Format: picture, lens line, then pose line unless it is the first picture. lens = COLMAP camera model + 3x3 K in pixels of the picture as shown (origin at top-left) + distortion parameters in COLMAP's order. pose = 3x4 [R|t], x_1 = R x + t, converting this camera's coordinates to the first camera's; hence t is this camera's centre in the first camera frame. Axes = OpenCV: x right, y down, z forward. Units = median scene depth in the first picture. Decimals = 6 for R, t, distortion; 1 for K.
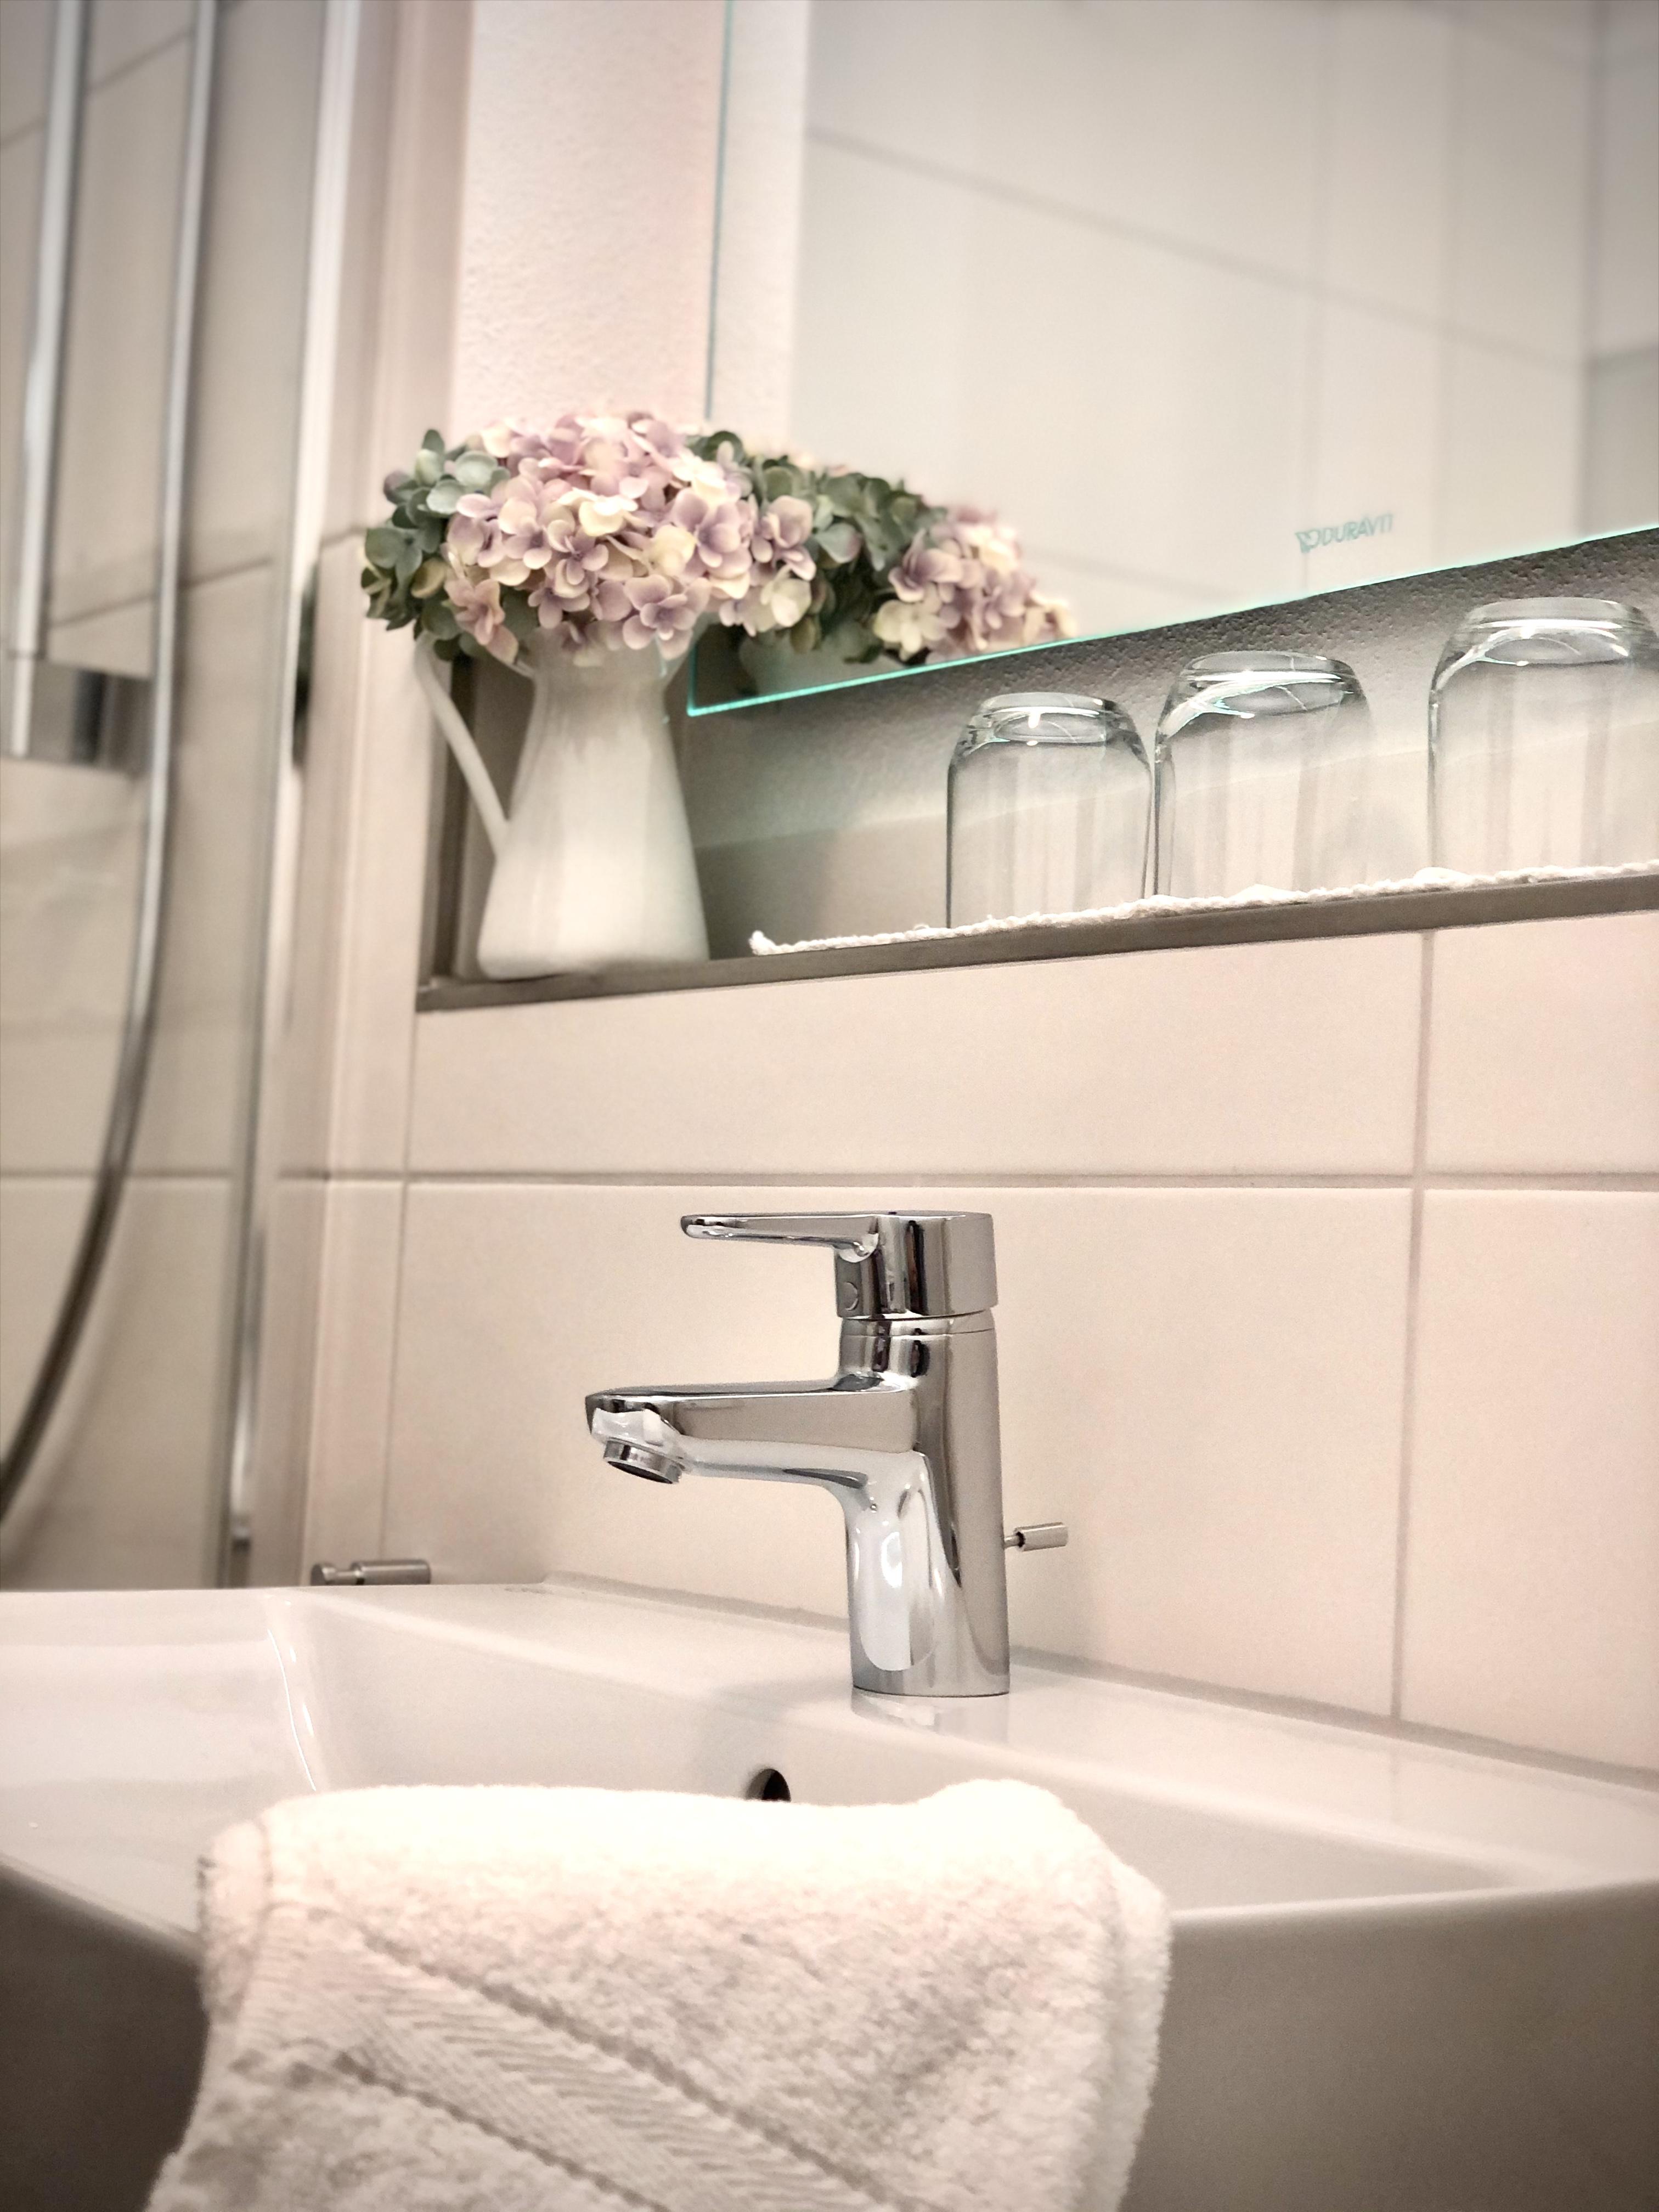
lens RADIAL K [[3398.4, 0, 966.9], [0, 3398.4, 1104.7], [0, 0, 1]] dist [-0.043531, -0.043787]
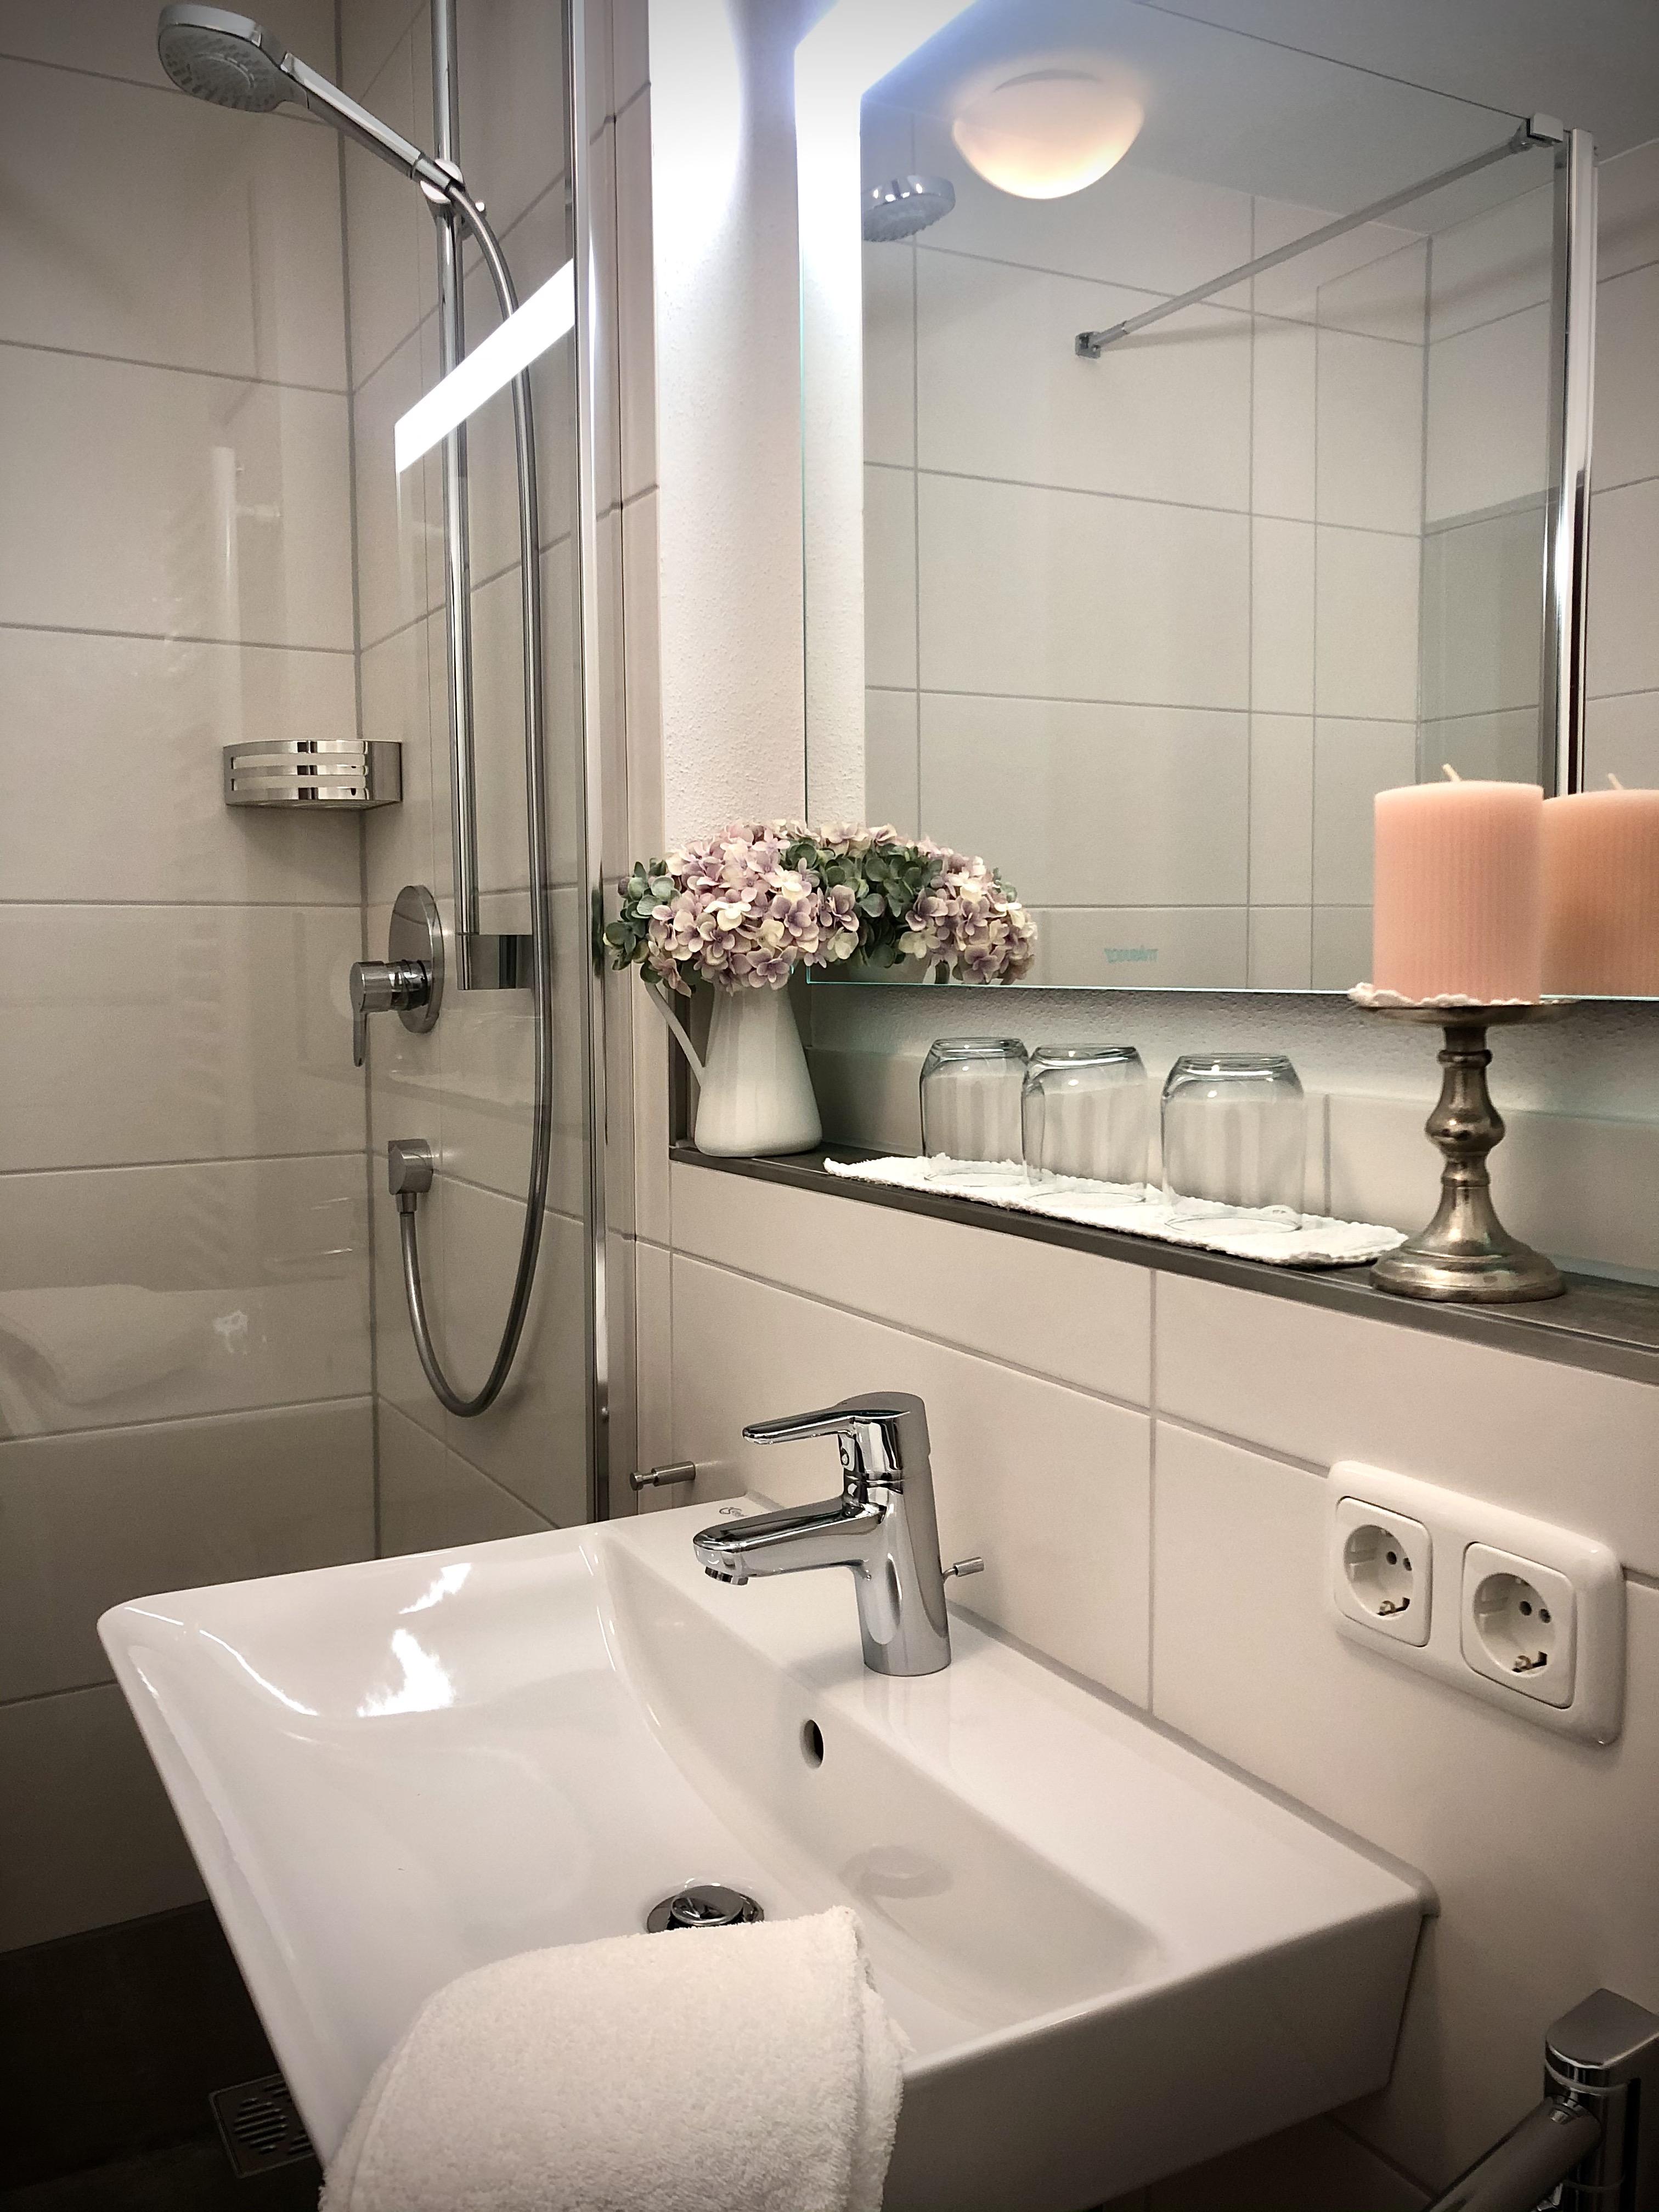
lens RADIAL K [[1839.4, 0, 829.5], [0, 1839.4, 1106.0], [0, 0, 1]] dist [-0.004635, -0.006979]
pose [[0.983172, -0.044390, -0.177208, 0.106580], [0.069756, 0.987750, 0.139587, -0.203046], [0.168840, -0.149600, 0.974224, 0.060232]]
